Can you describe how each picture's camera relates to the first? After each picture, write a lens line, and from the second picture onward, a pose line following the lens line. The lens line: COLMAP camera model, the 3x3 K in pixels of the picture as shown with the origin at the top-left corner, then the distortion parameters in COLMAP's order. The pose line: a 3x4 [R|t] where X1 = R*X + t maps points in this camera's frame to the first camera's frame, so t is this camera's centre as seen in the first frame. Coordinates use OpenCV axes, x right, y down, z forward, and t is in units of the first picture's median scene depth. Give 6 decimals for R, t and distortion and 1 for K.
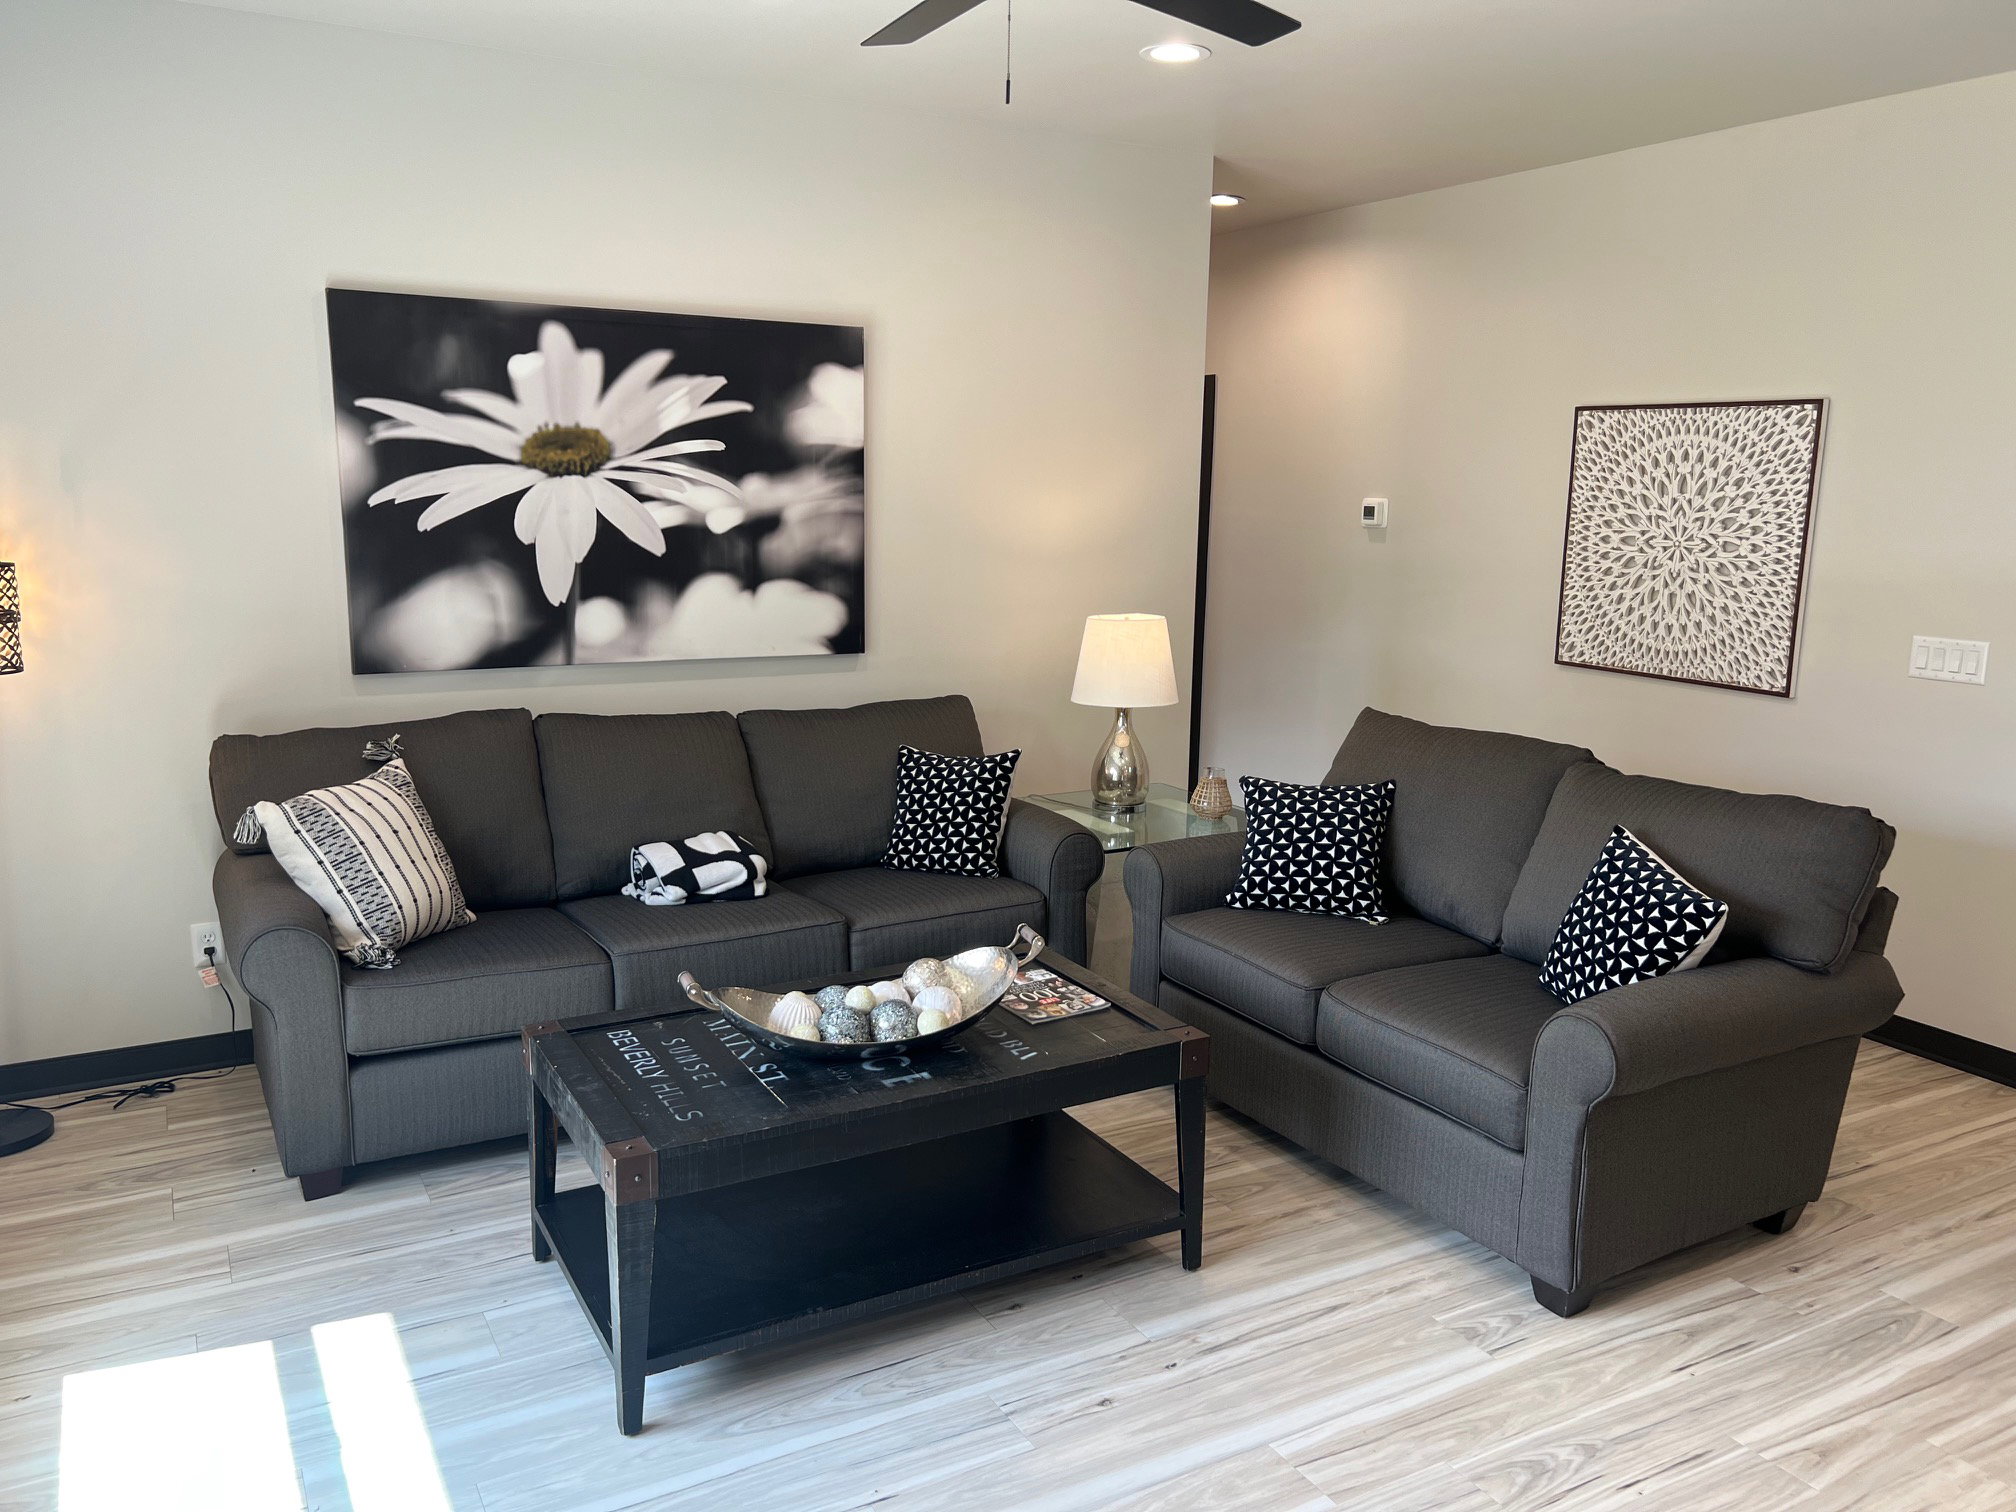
lens RADIAL K [[1366.7, 0, 1014.8], [0, 1366.7, 771.7], [0, 0, 1]] dist [-0.027086, -0.001605]
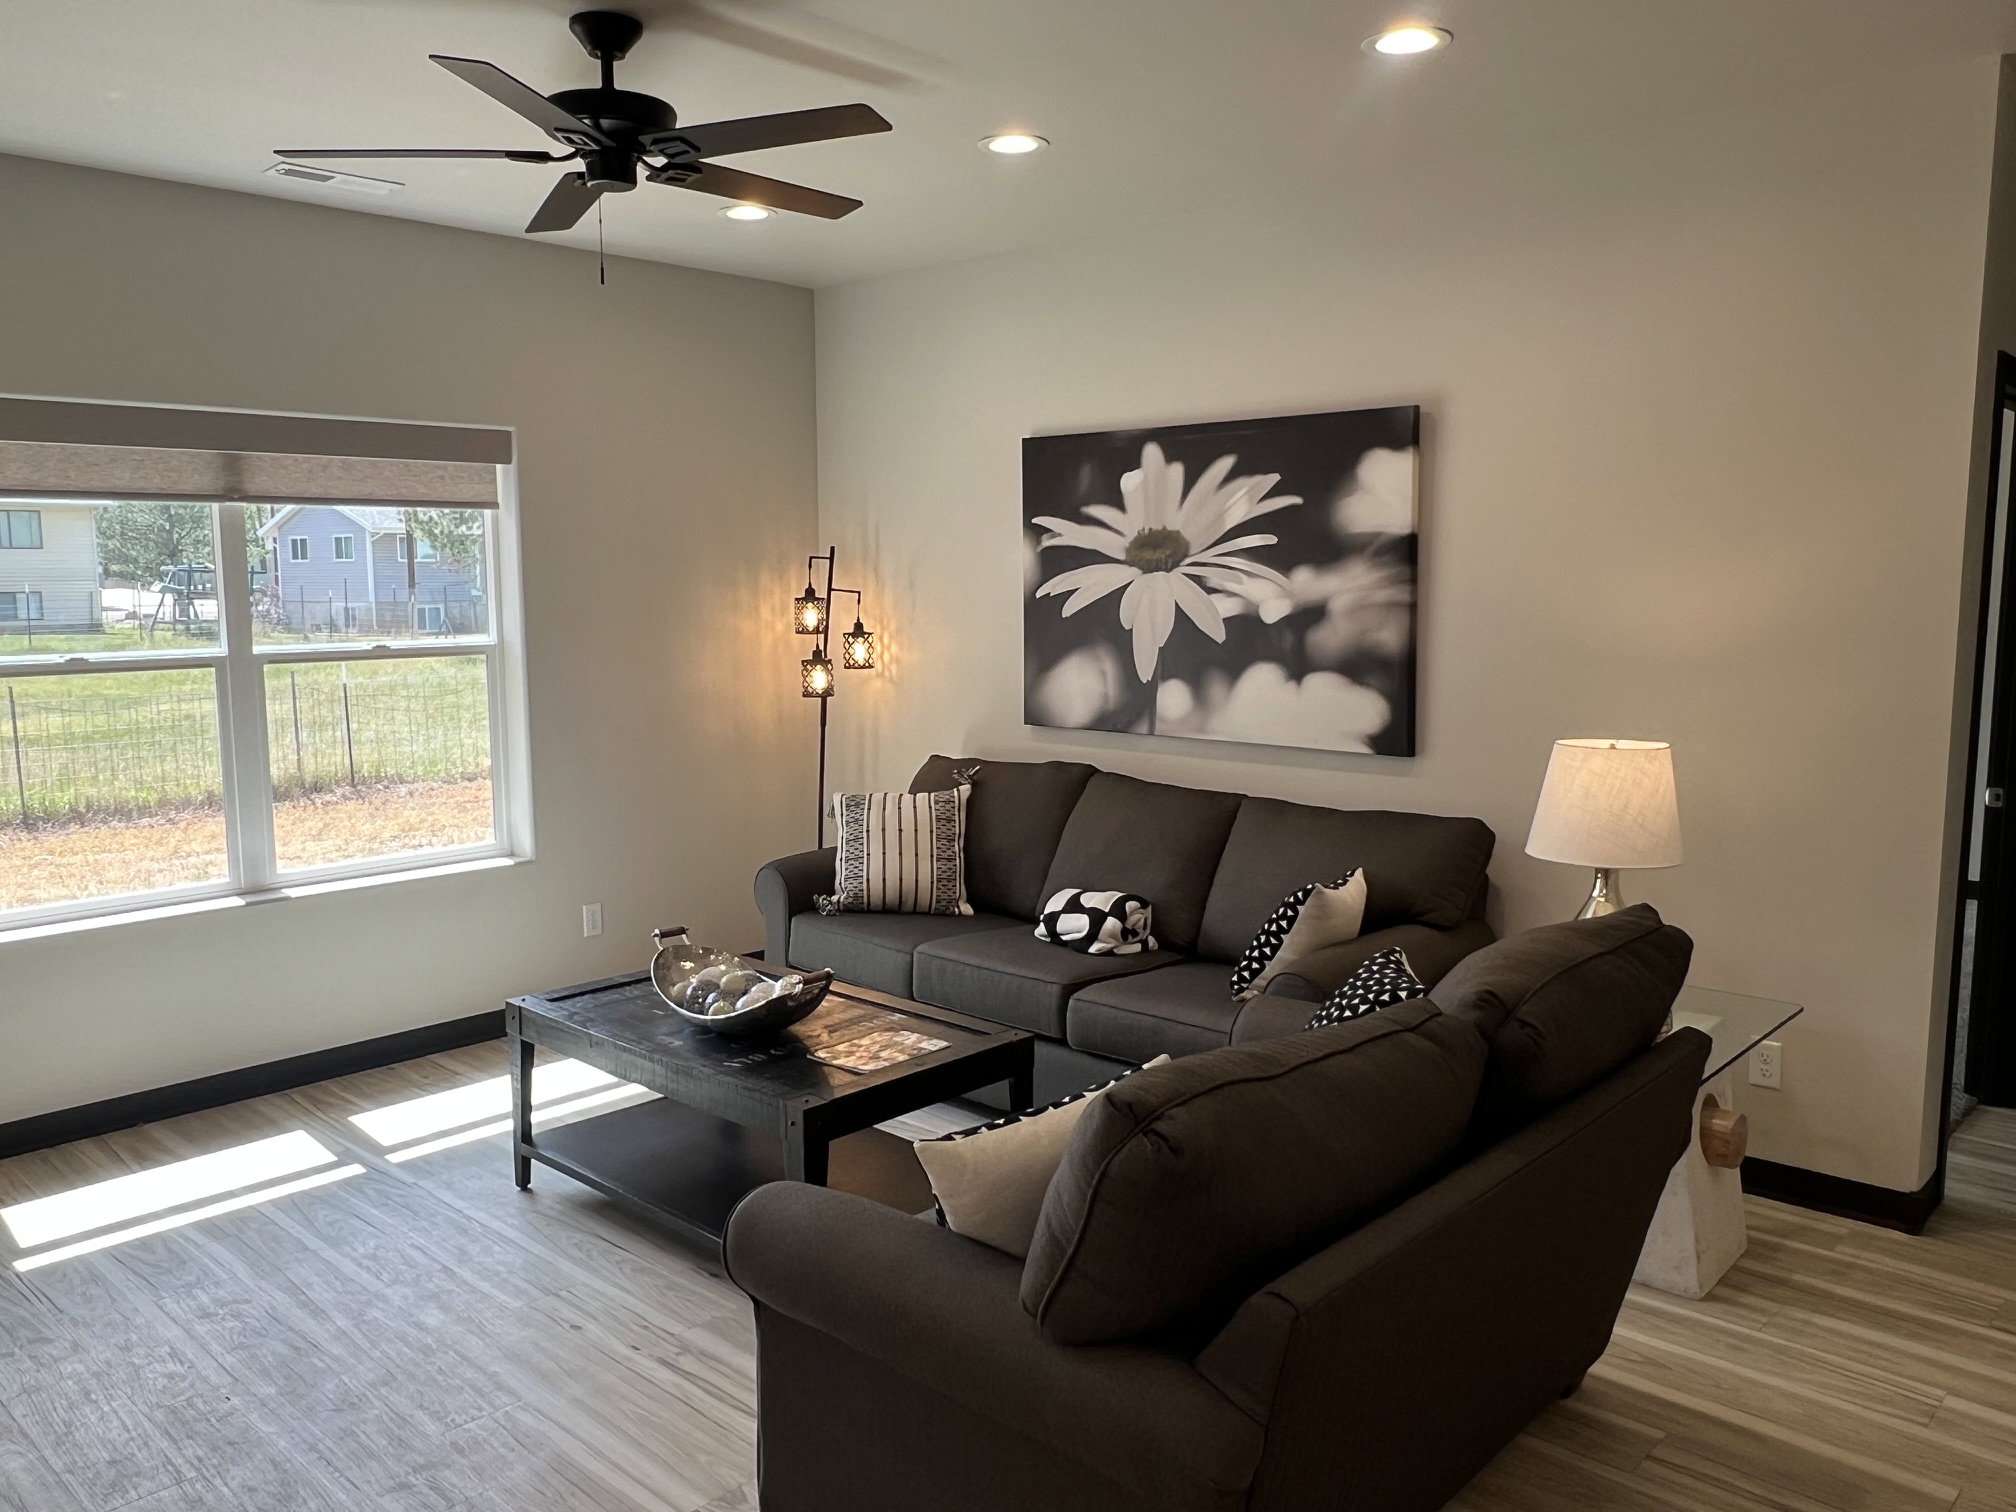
lens RADIAL K [[1461.9, 0, 1017.5], [0, 1461.9, 746.1], [0, 0, 1]] dist [0.013026, 0.002423]
pose [[0.342826, 0.092900, -0.934794, 0.786898], [-0.170894, 0.984661, 0.035182, -0.093559], [0.923724, 0.147690, 0.353443, 0.465572]]
